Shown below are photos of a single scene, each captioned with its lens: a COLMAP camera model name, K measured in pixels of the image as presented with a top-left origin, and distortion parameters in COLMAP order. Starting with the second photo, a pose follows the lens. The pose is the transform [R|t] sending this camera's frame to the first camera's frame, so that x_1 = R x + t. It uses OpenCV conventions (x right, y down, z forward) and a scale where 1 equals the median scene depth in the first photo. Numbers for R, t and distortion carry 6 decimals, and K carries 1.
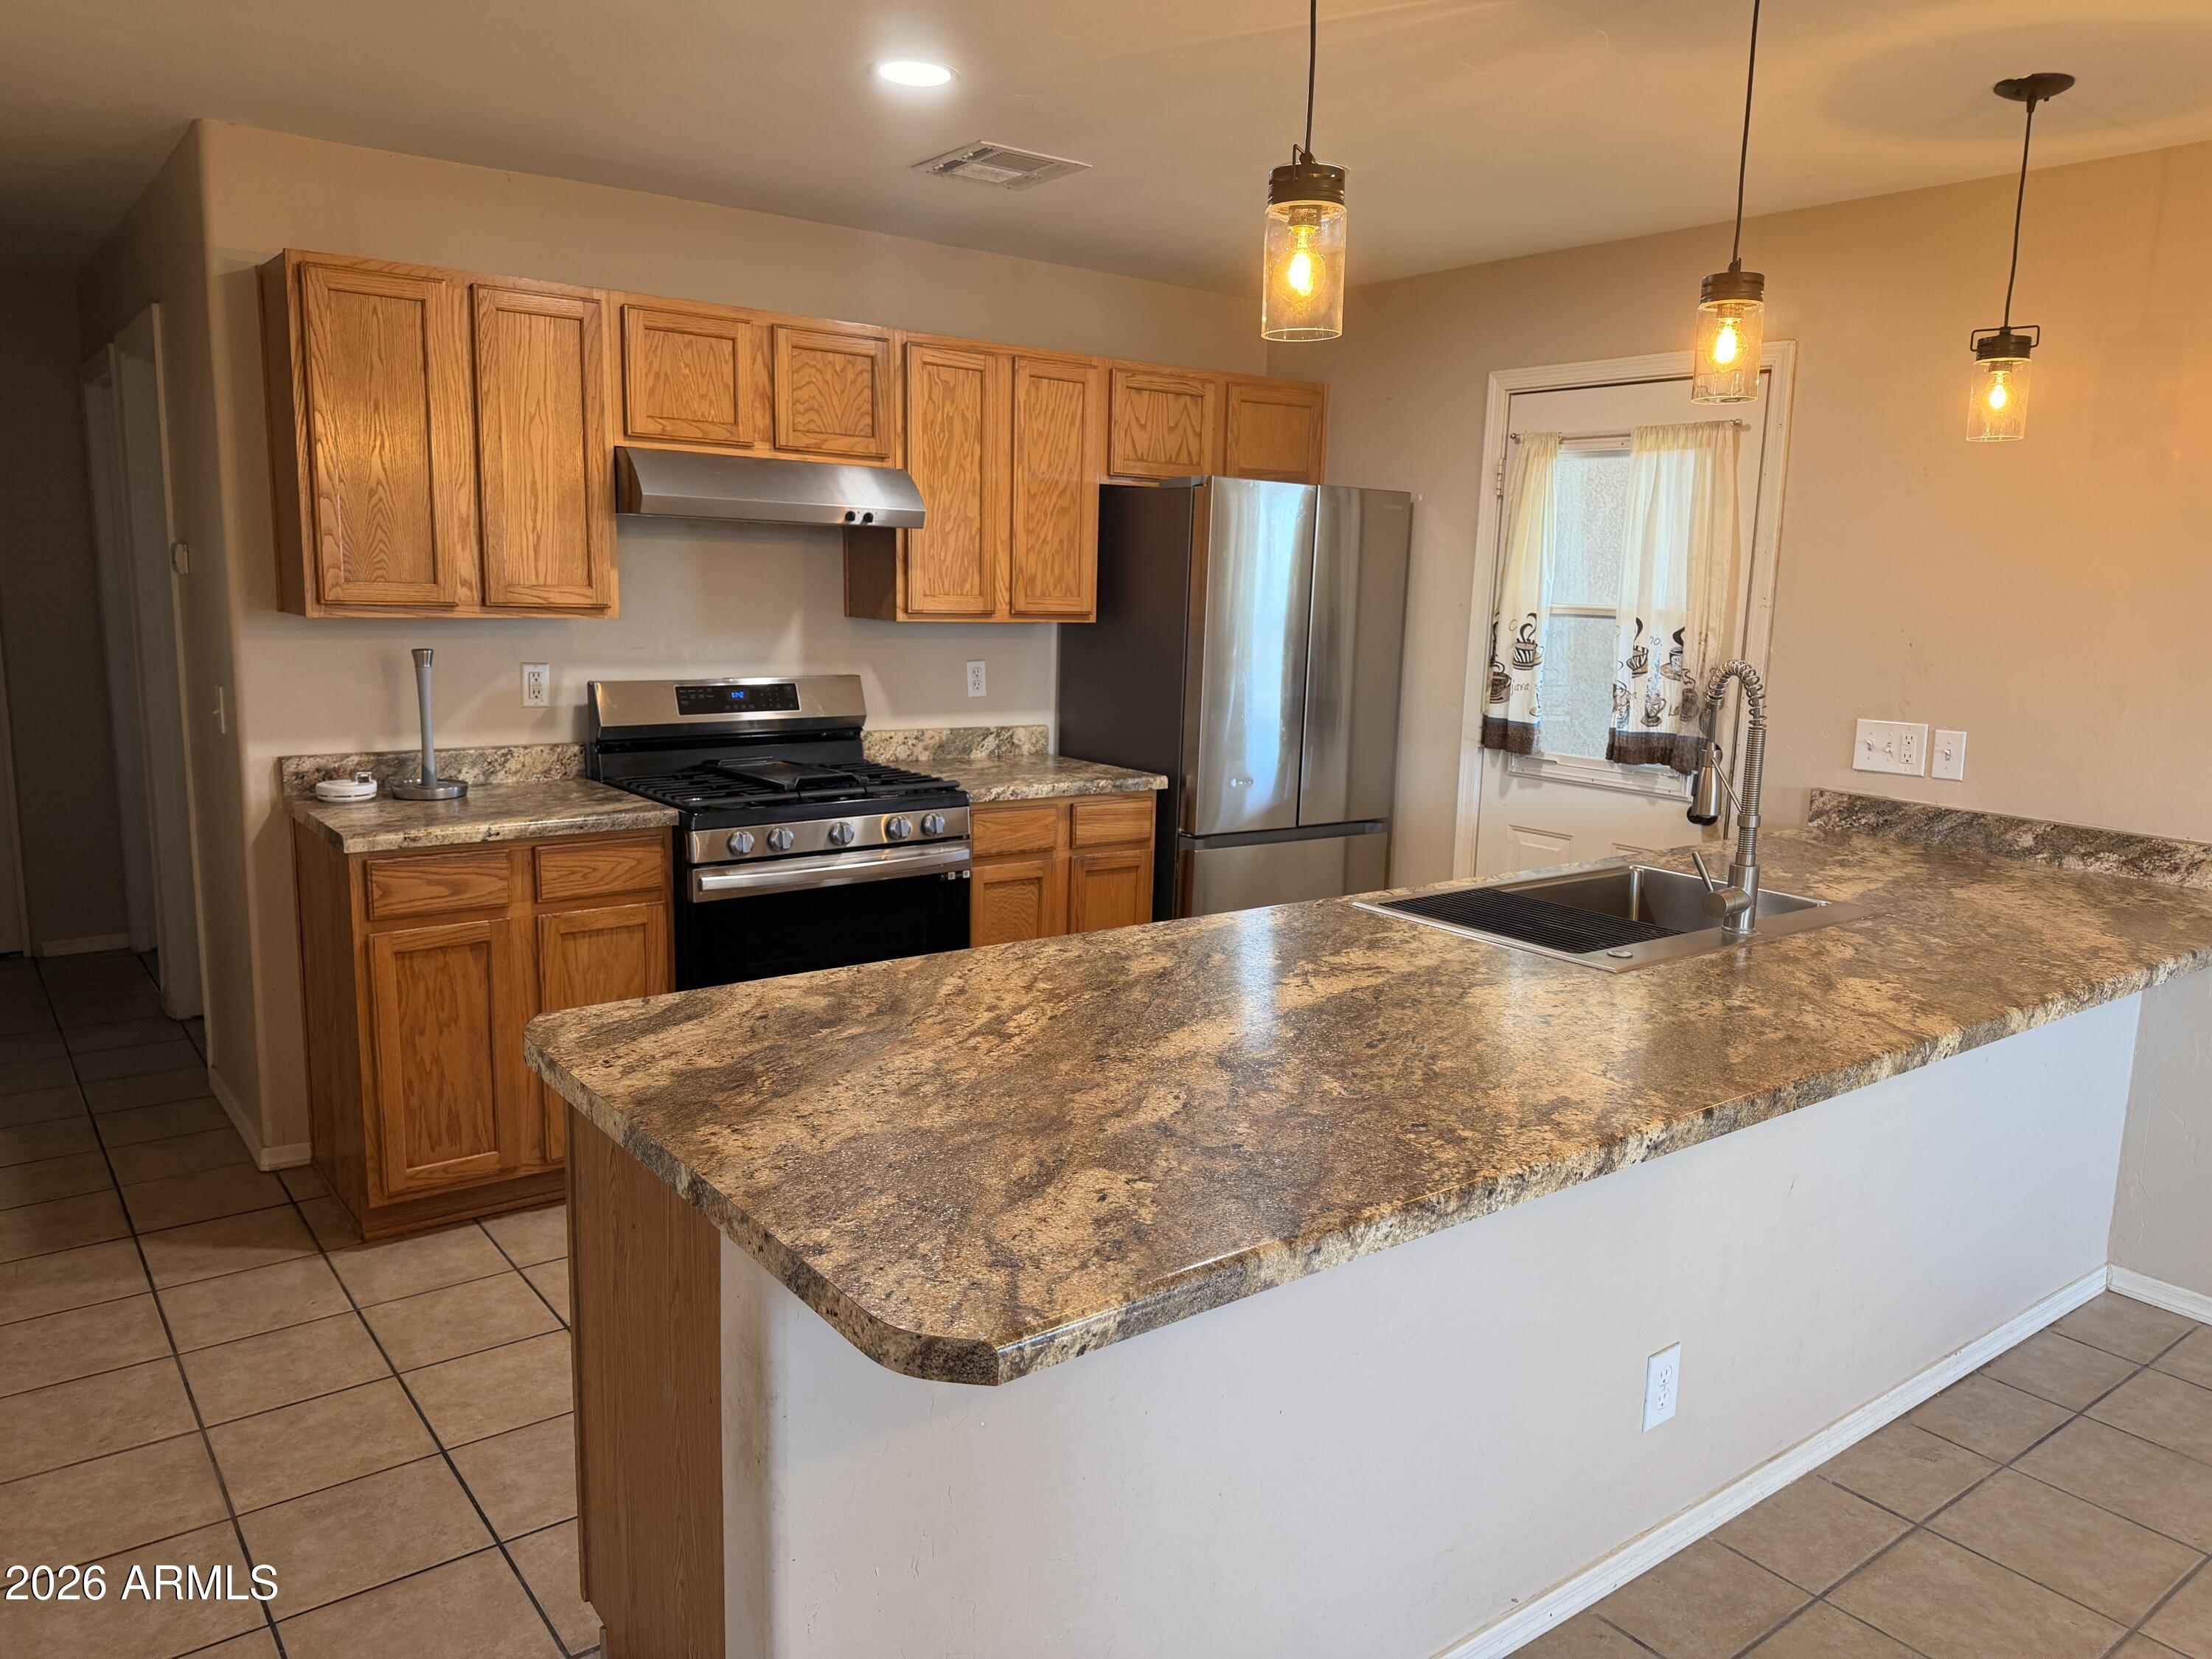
lens RADIAL K [[1549.5, 0, 1118.2], [0, 1549.5, 837.9], [0, 0, 1]] dist [0.055659, -0.064866]
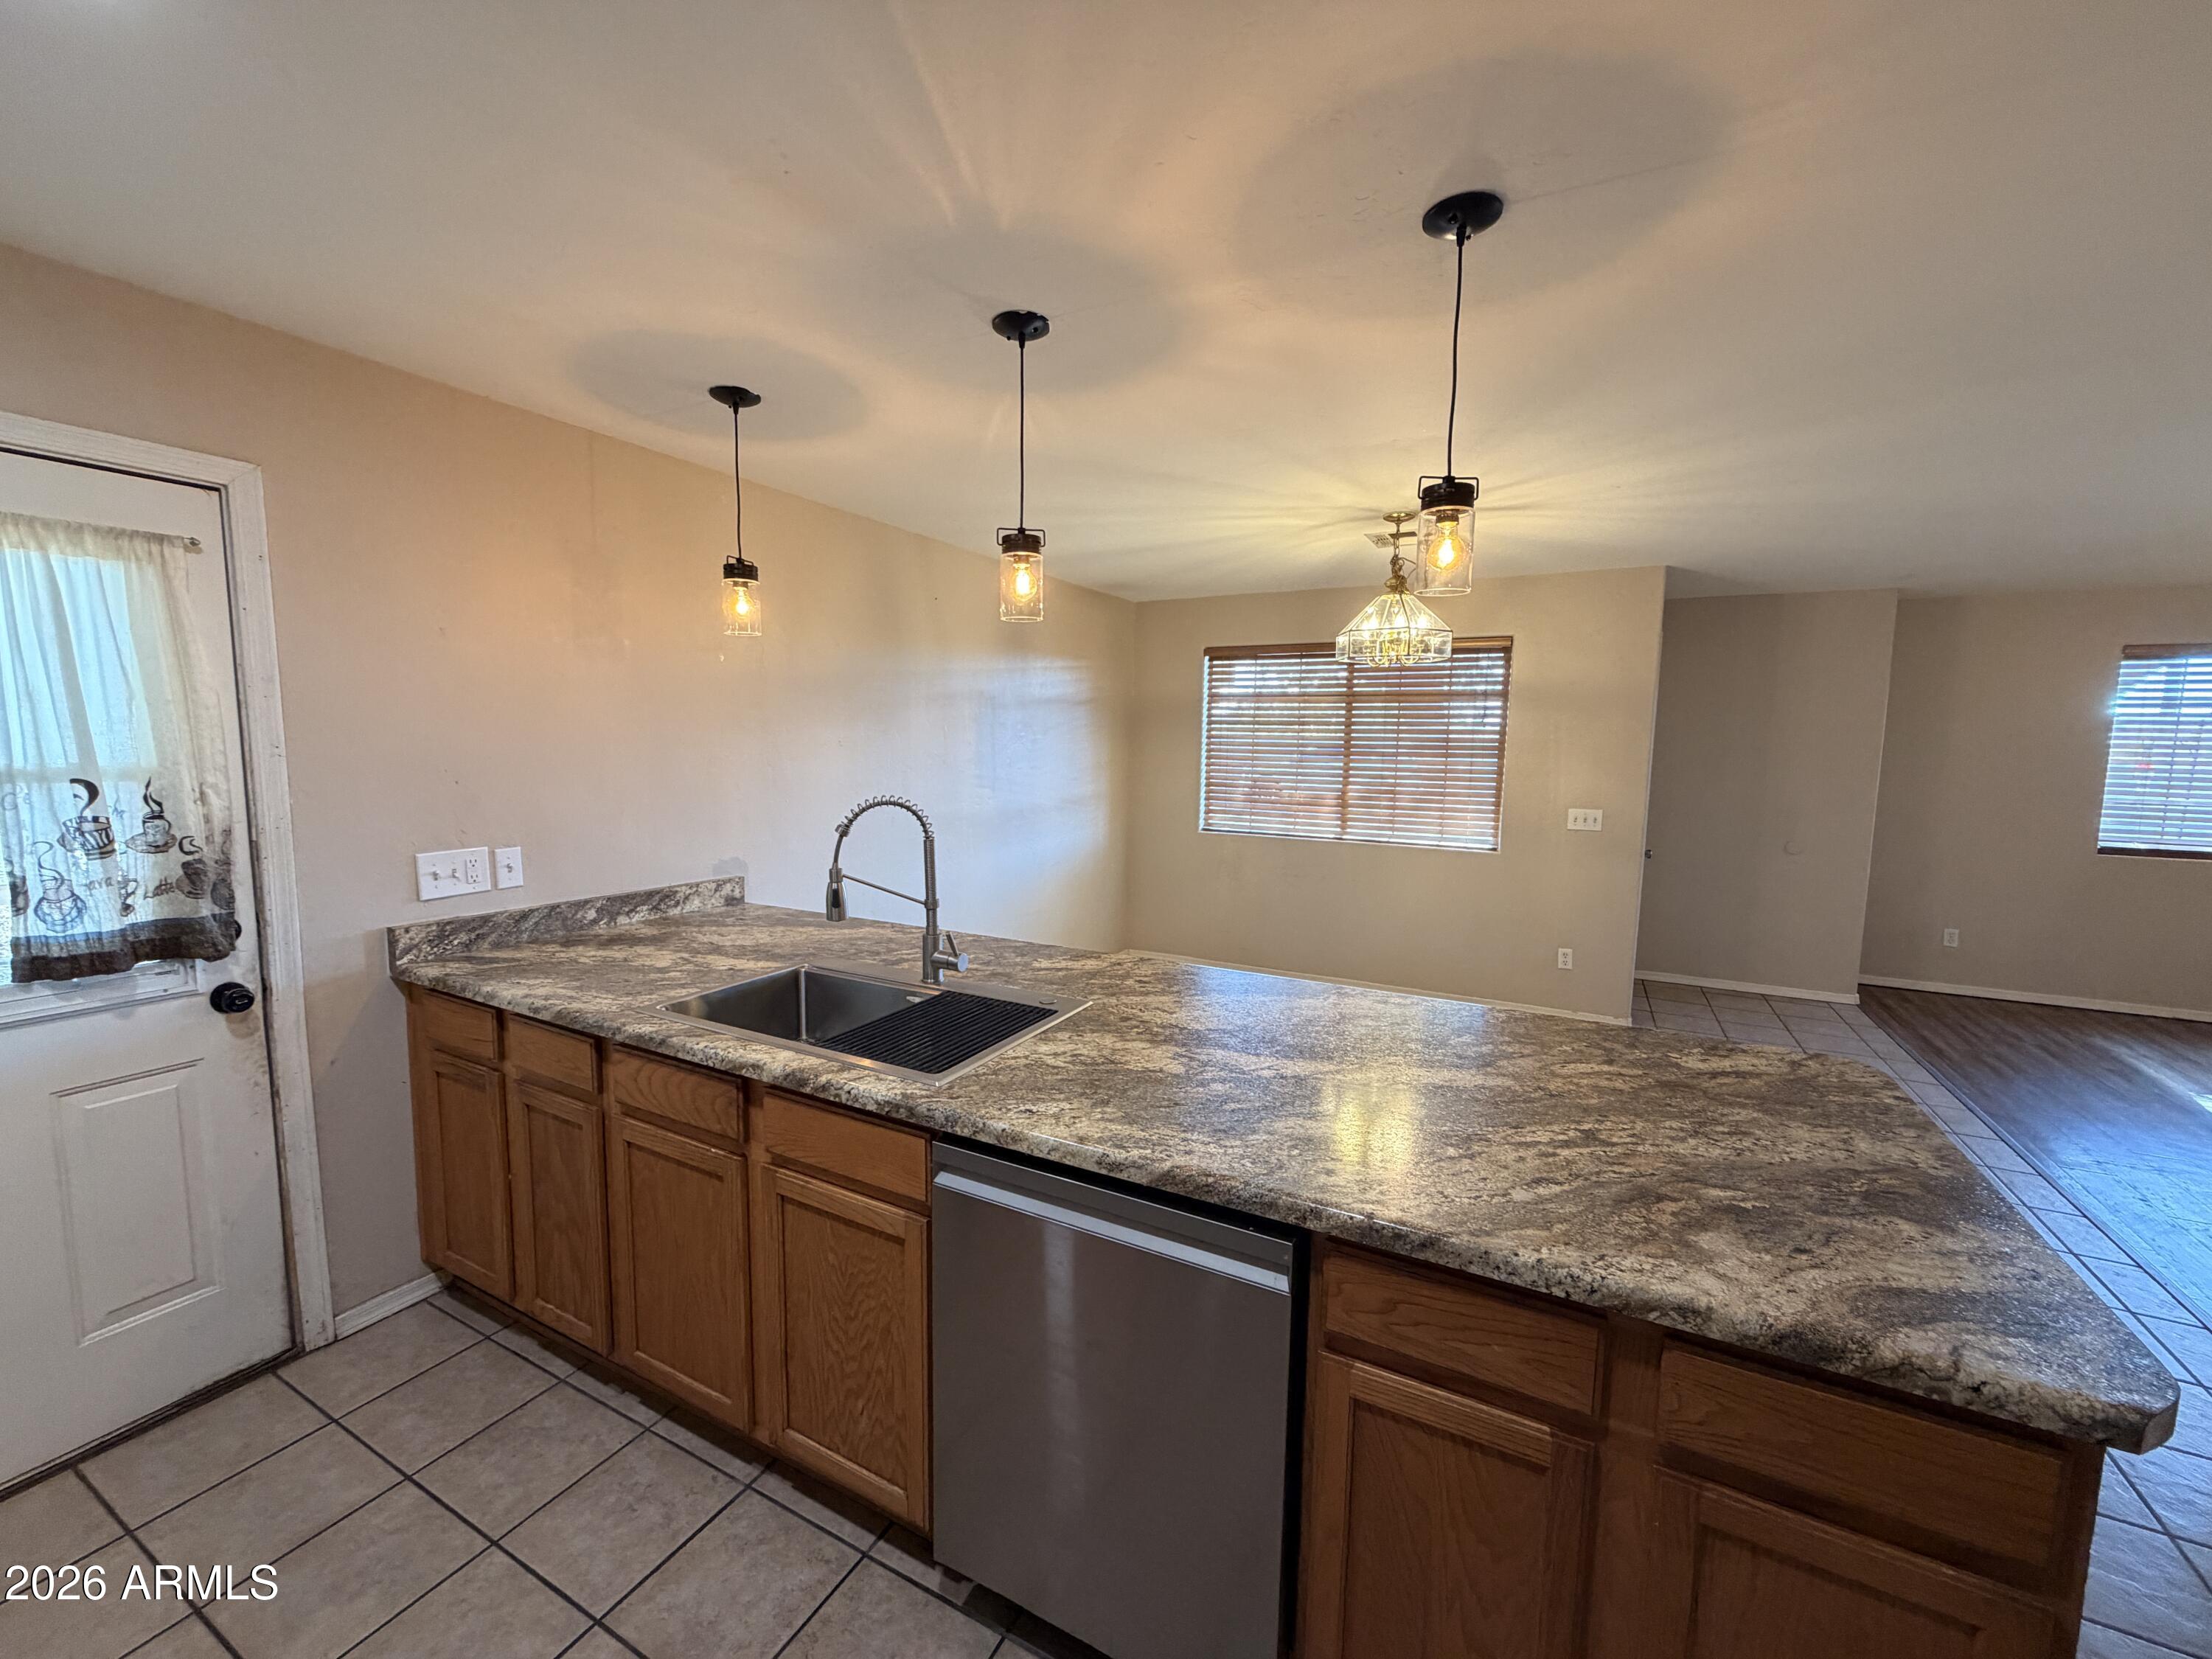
lens RADIAL K [[879.7, 0, 1099.8], [0, 879.7, 828.7], [0, 0, 1]] dist [-0.000220, 0.000647]
pose [[-0.412179, -0.128587, 0.901983, -0.295011], [0.131567, 0.971214, 0.198579, -0.170300], [-0.901553, 0.200521, -0.383396, 0.906781]]
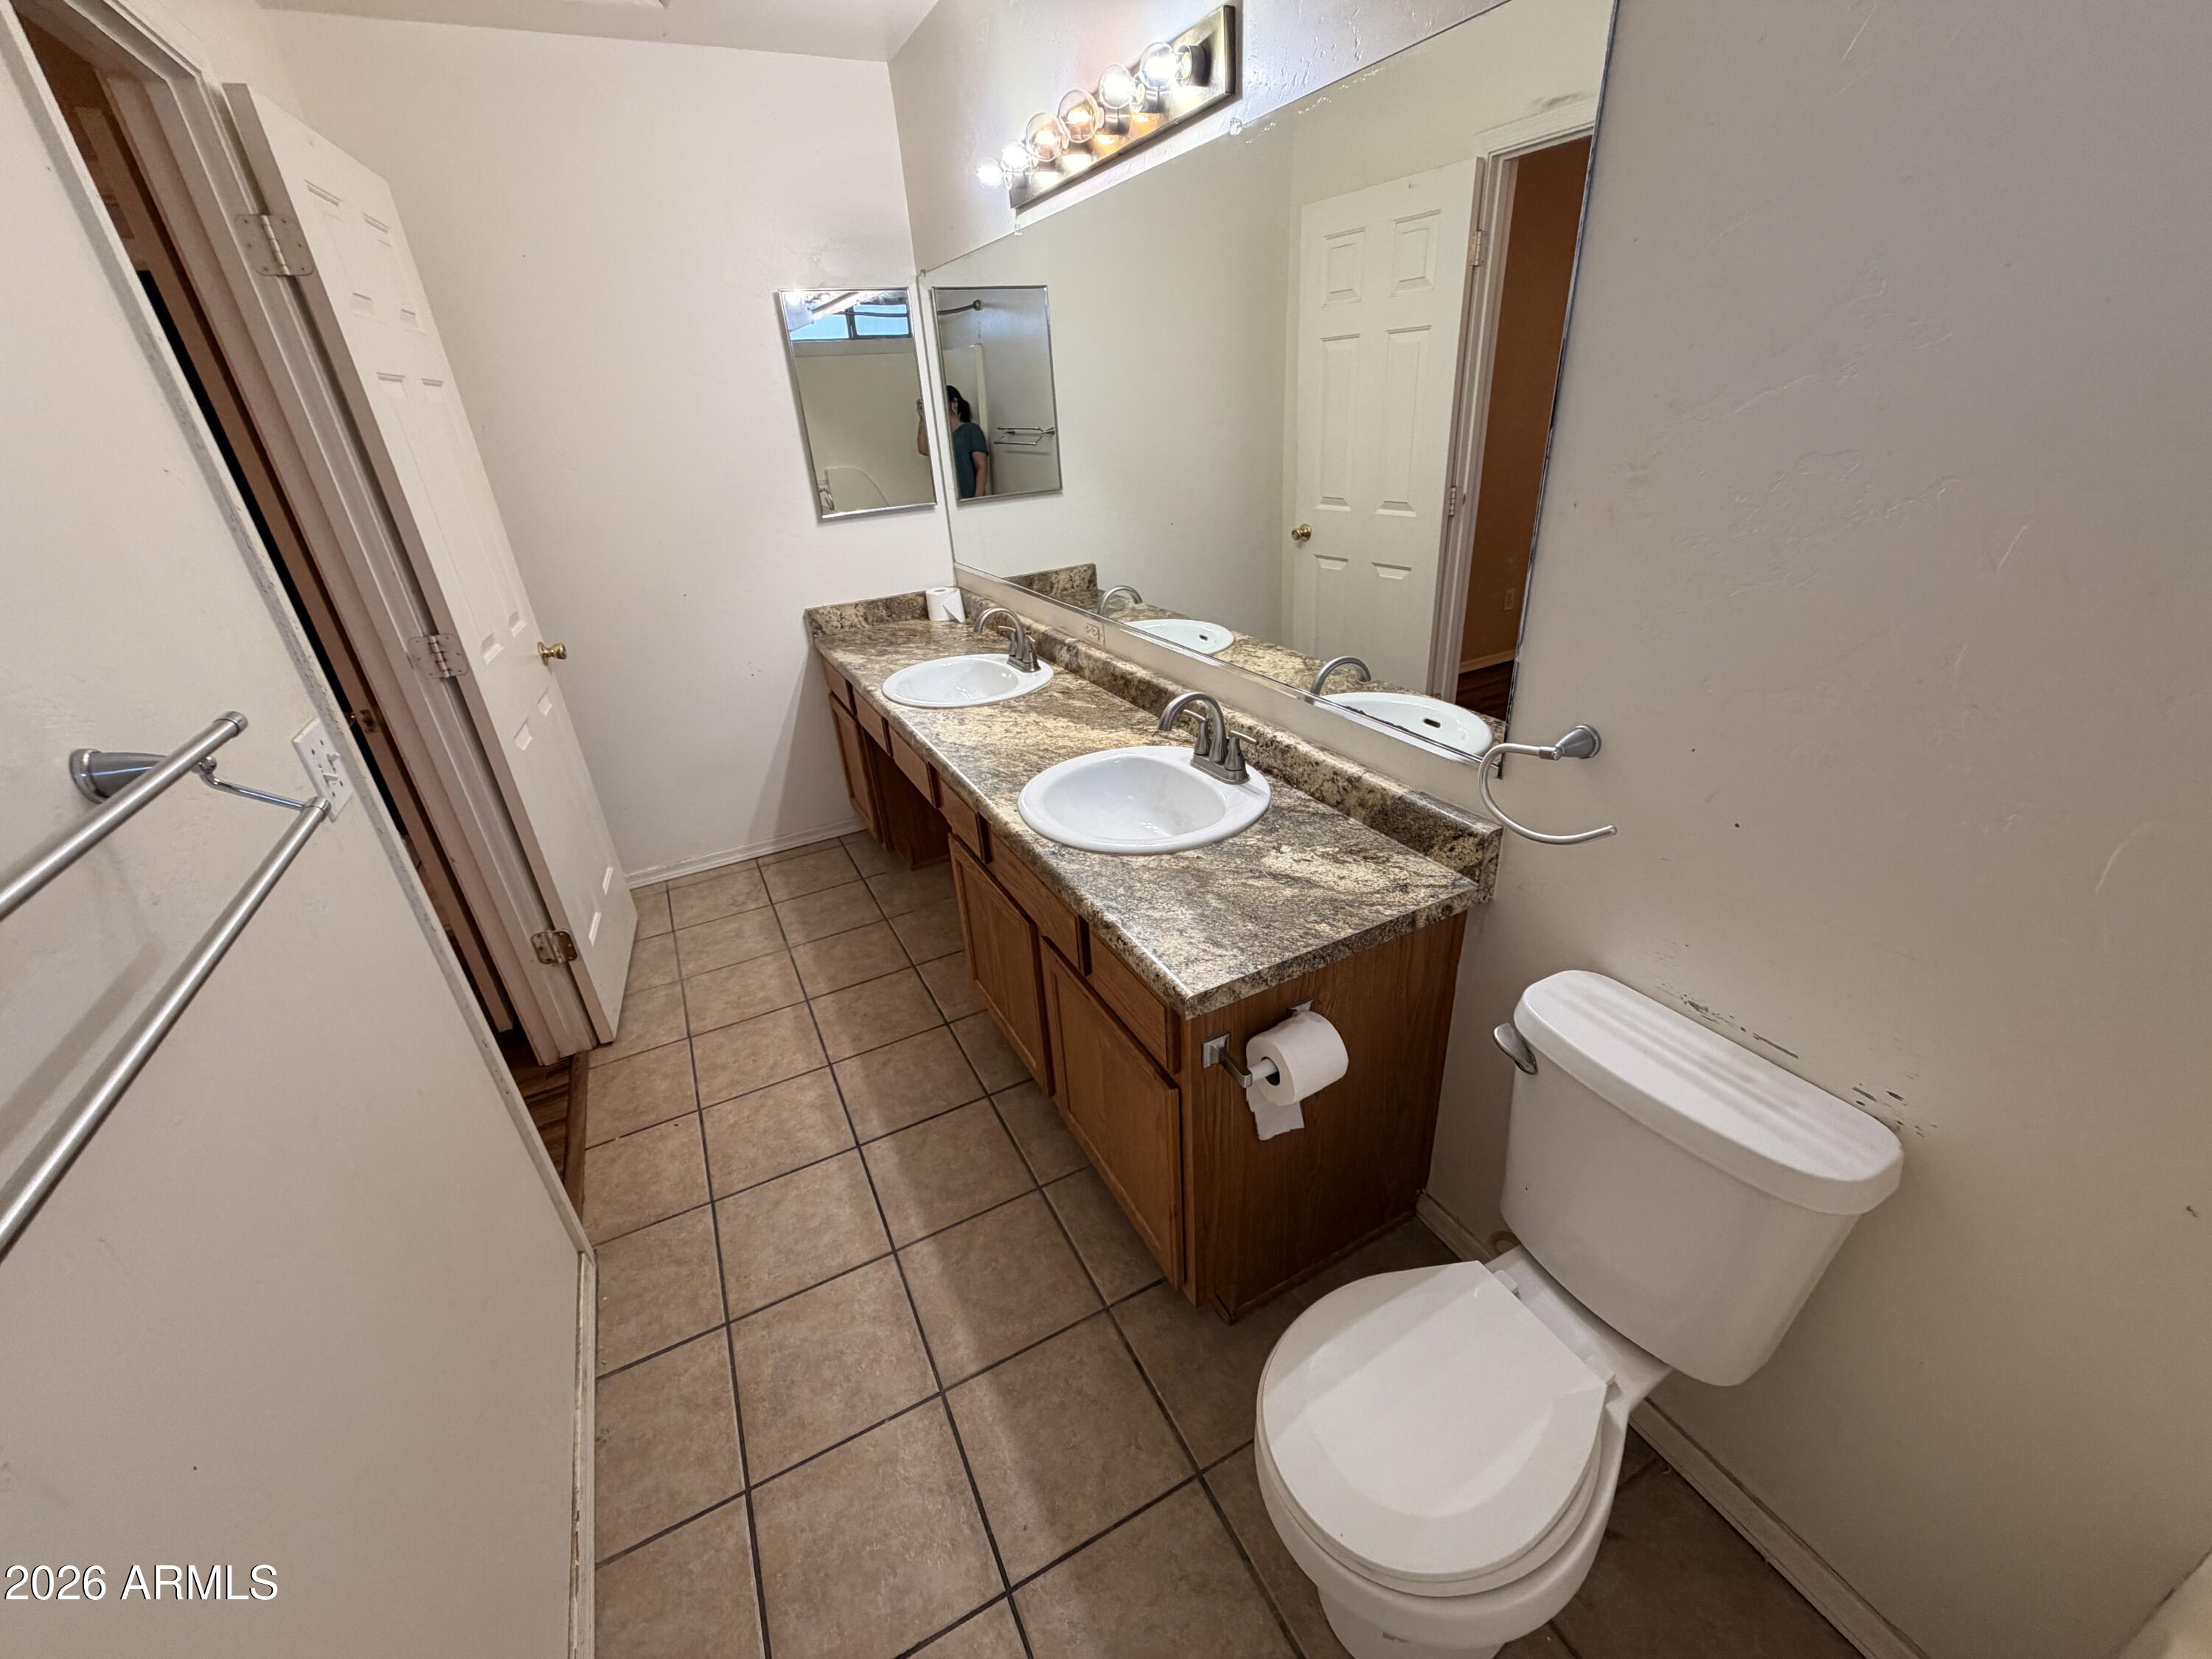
lens RADIAL K [[879.7, 0, 1094.3], [0, 879.7, 829.7], [0, 0, 1]] dist [-0.000220, 0.000647]
pose [[0.172890, -0.475526, 0.862545, -0.387870], [0.230324, 0.870971, 0.434005, -0.124105], [-0.957633, 0.123629, 0.260107, 0.418840]]
